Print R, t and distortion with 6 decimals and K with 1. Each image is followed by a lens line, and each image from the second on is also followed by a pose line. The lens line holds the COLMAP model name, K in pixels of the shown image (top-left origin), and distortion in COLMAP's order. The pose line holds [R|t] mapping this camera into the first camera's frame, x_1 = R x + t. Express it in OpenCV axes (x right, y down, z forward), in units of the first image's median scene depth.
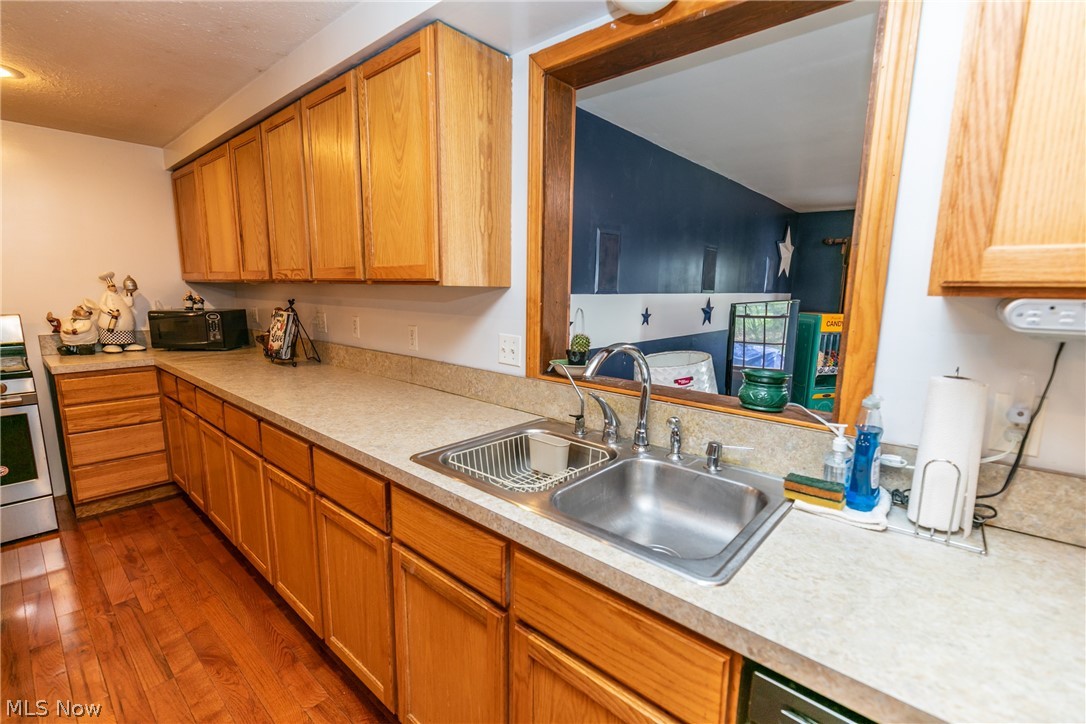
lens RADIAL K [[484.2, 0, 540.2], [0, 484.2, 369.4], [0, 0, 1]] dist [0.006492, -0.002179]
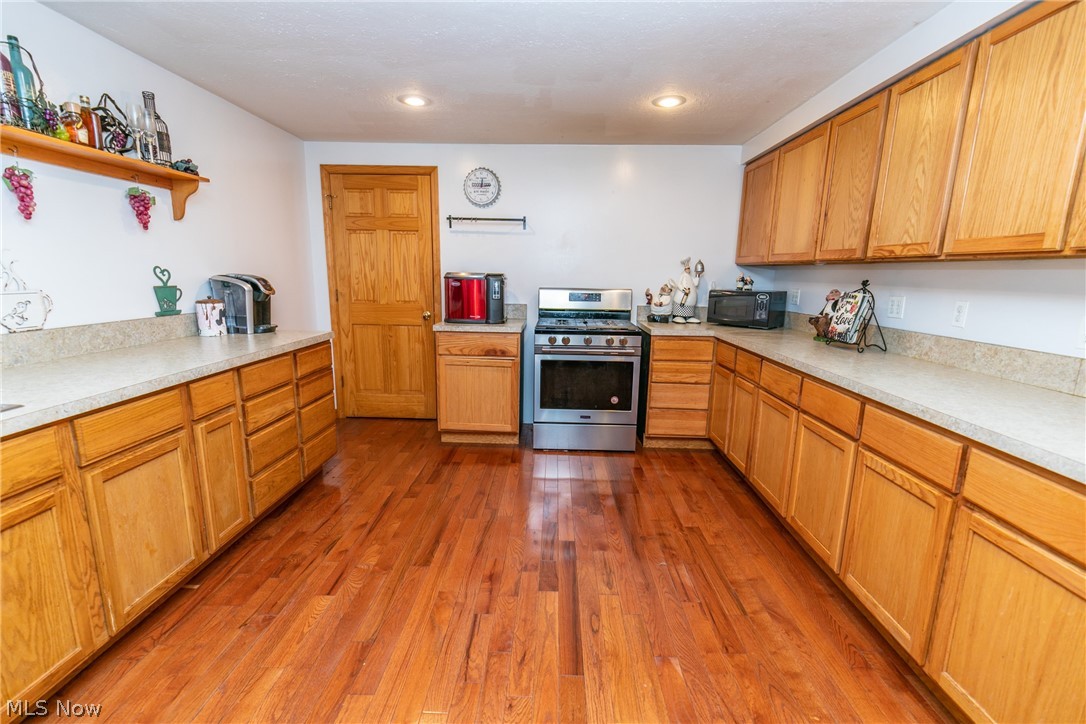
lens RADIAL K [[484.2, 0, 542.8], [0, 484.2, 367.9], [0, 0, 1]] dist [0.006492, -0.002179]
pose [[0.643636, 0.148144, -0.750857, -0.242778], [-0.136074, 0.987607, 0.078212, 0.042123], [0.753137, 0.051832, 0.655818, -0.084792]]
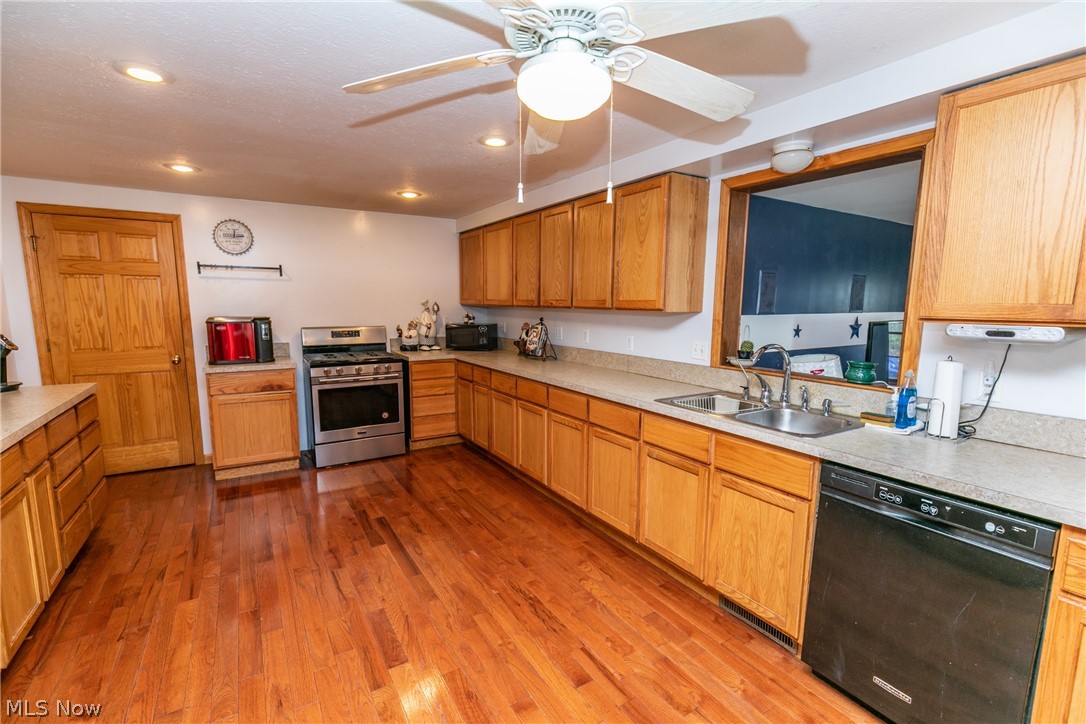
lens RADIAL K [[484.2, 0, 543.7], [0, 484.2, 370.4], [0, 0, 1]] dist [0.006492, -0.002179]
pose [[0.958100, 0.033932, -0.284417, -0.083304], [-0.041588, 0.998916, -0.020921, 0.070334], [0.283399, 0.031873, 0.958472, -0.596612]]
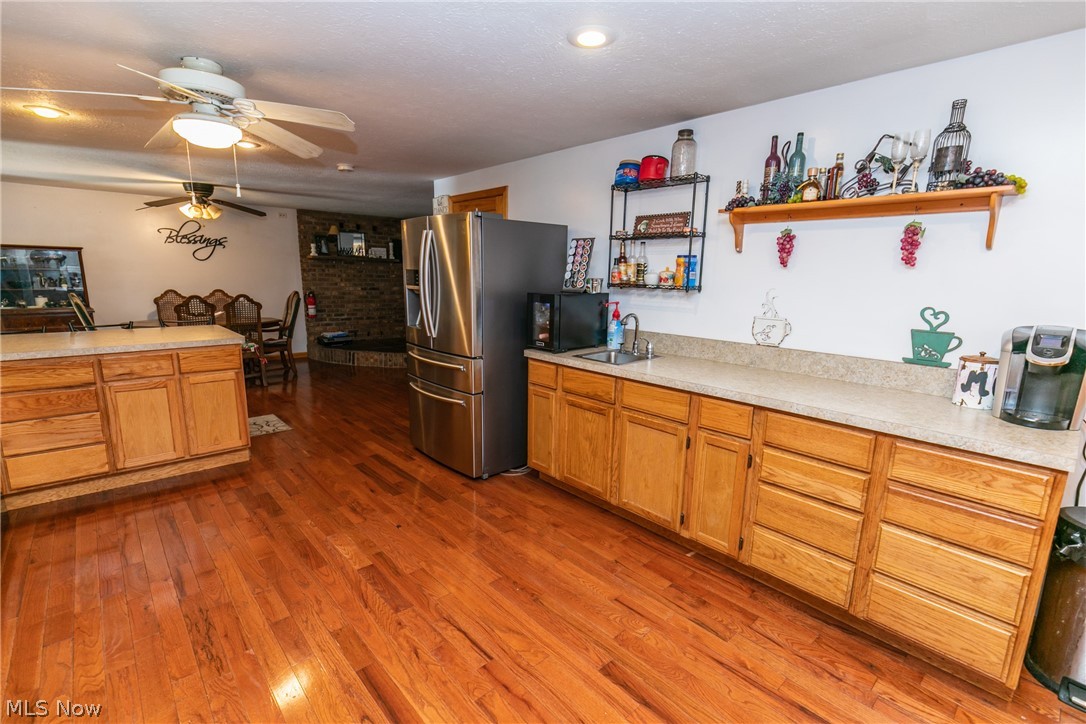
lens RADIAL K [[484.2, 0, 537.1], [0, 484.2, 372.0], [0, 0, 1]] dist [0.006492, -0.002179]
pose [[-0.993865, -0.053132, 0.096998, -1.036181], [-0.014321, 0.931486, 0.363496, -0.203008], [-0.109665, 0.359877, -0.926532, 1.002239]]
